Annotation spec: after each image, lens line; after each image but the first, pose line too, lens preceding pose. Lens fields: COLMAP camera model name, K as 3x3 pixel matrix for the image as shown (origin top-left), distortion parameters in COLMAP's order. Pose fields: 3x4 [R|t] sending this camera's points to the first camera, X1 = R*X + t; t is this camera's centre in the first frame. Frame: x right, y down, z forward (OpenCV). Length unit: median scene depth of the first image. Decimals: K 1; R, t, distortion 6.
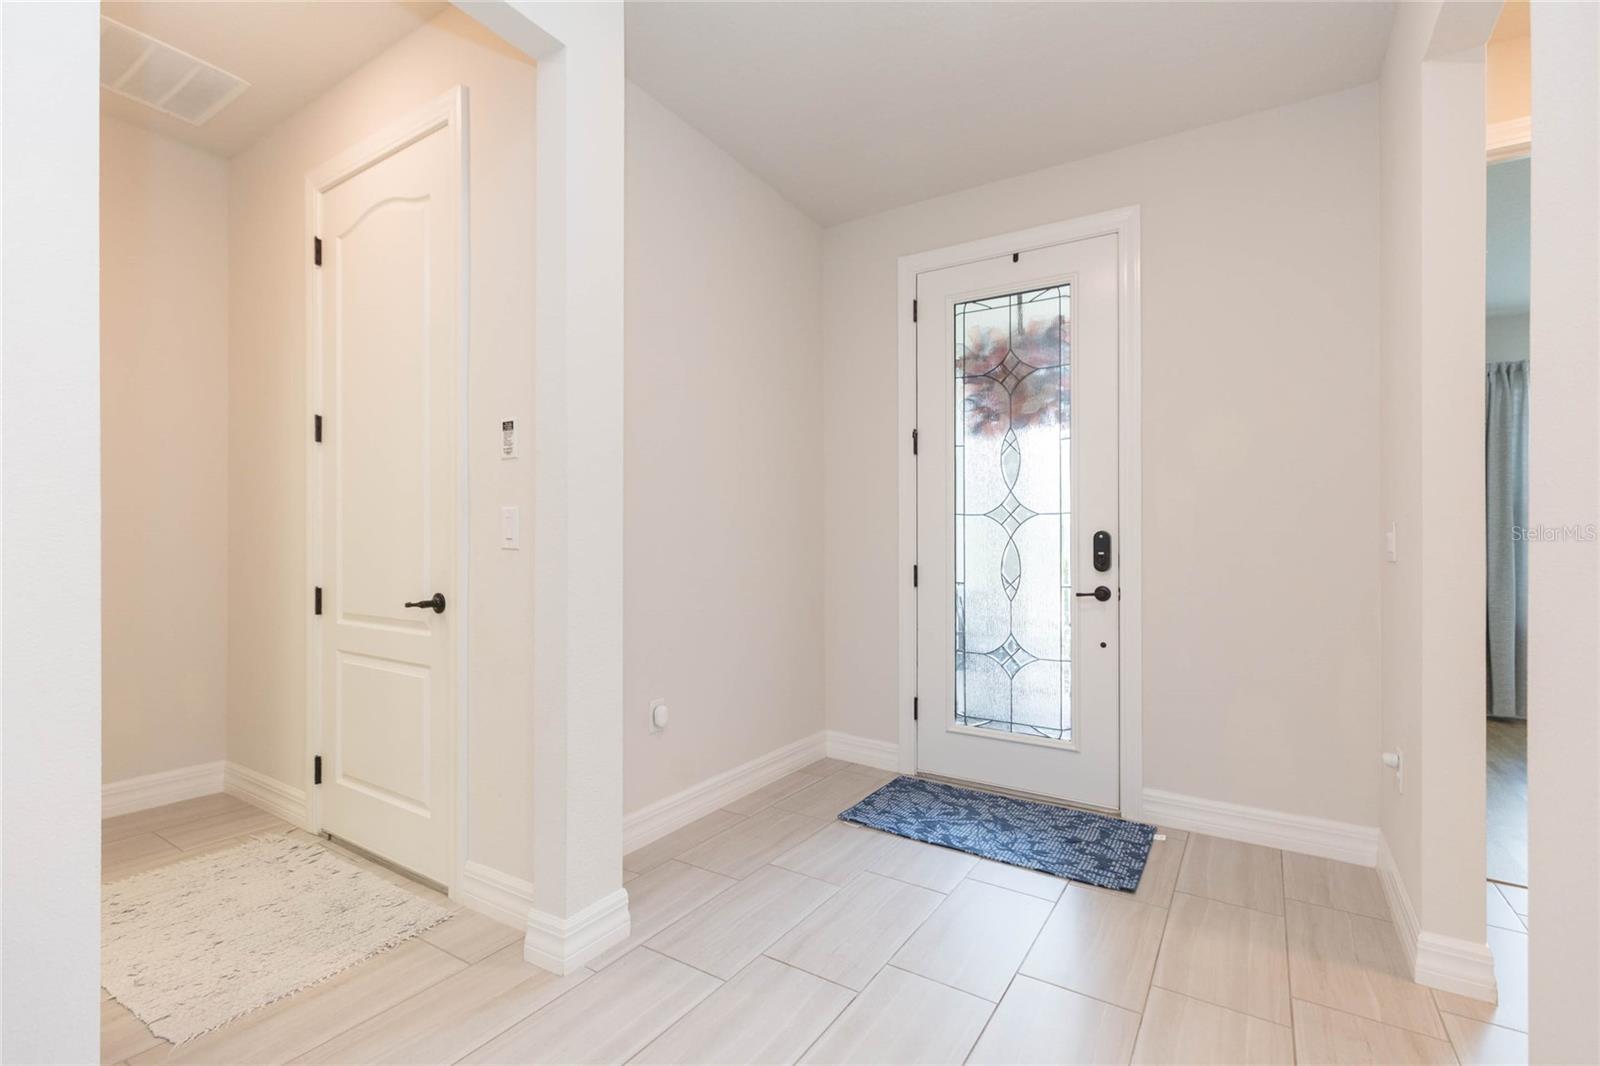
lens RADIAL K [[697.5, 0, 792.8], [0, 697.5, 528.5], [0, 0, 1]] dist [0.000699, -0.000335]
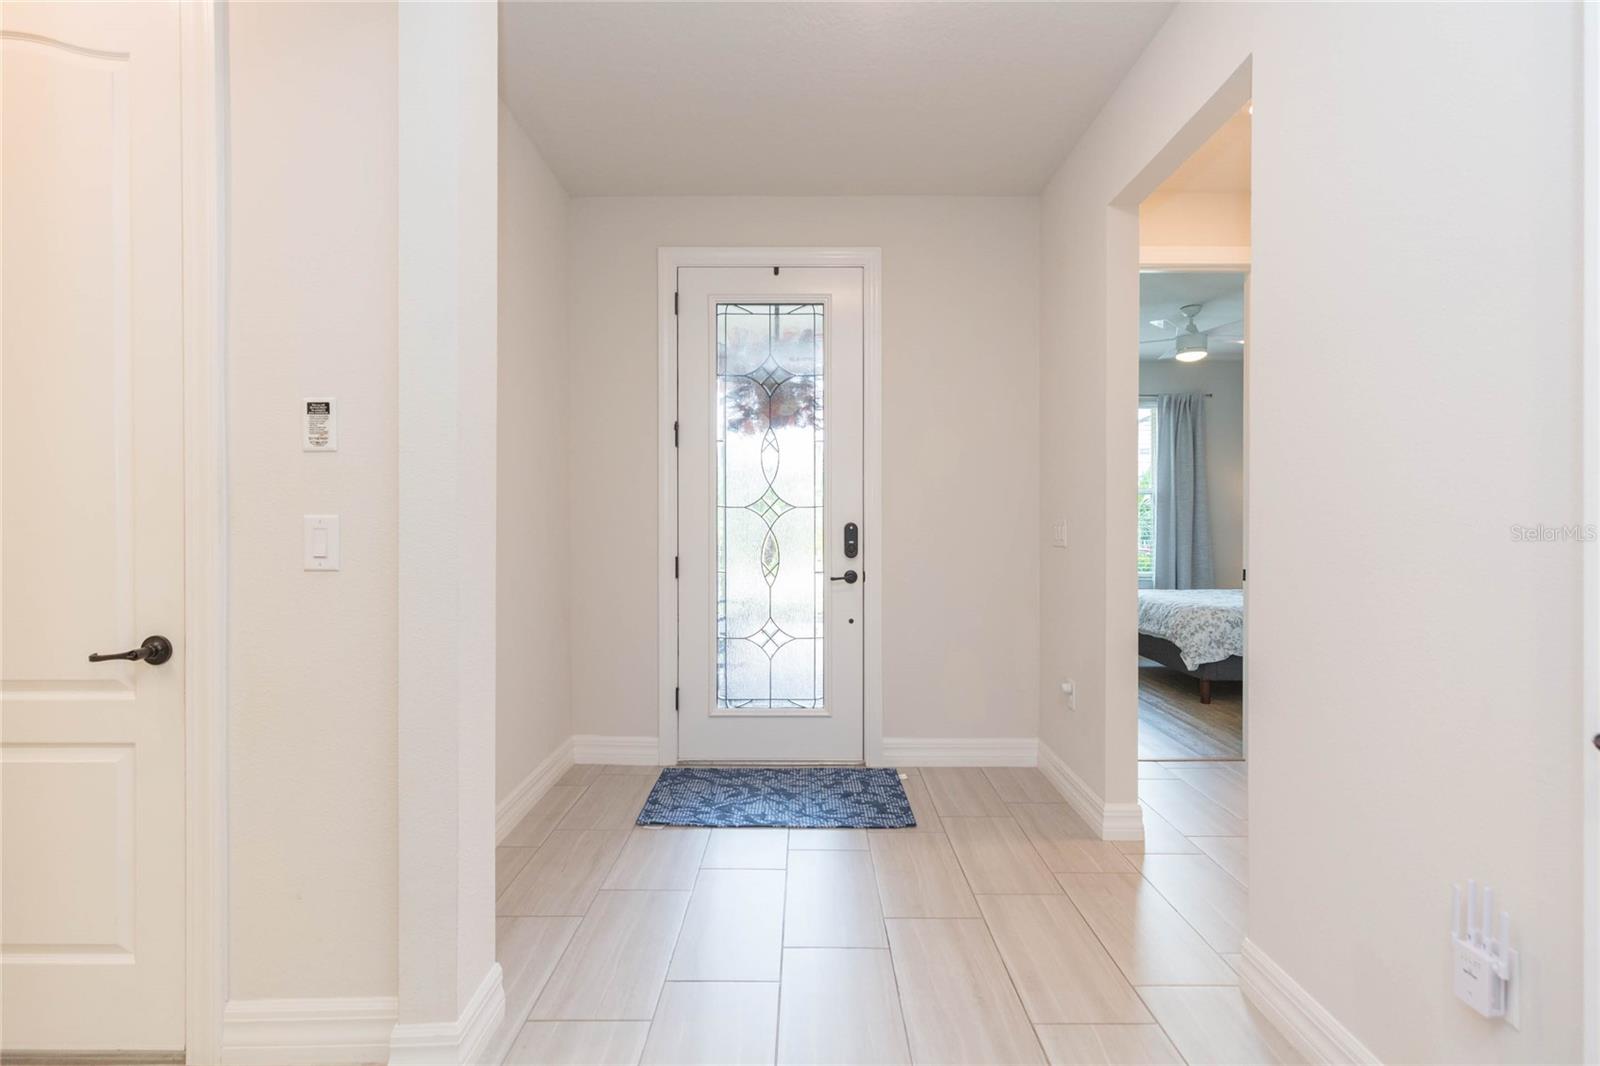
lens RADIAL K [[704.1, 0, 799.7], [0, 704.1, 506.5], [0, 0, 1]] dist [0.002114, -0.000054]
pose [[0.851824, -0.001931, 0.523824, -0.245130], [-0.001009, 0.999985, 0.005326, -0.030182], [-0.523827, -0.005065, 0.851810, 0.049569]]
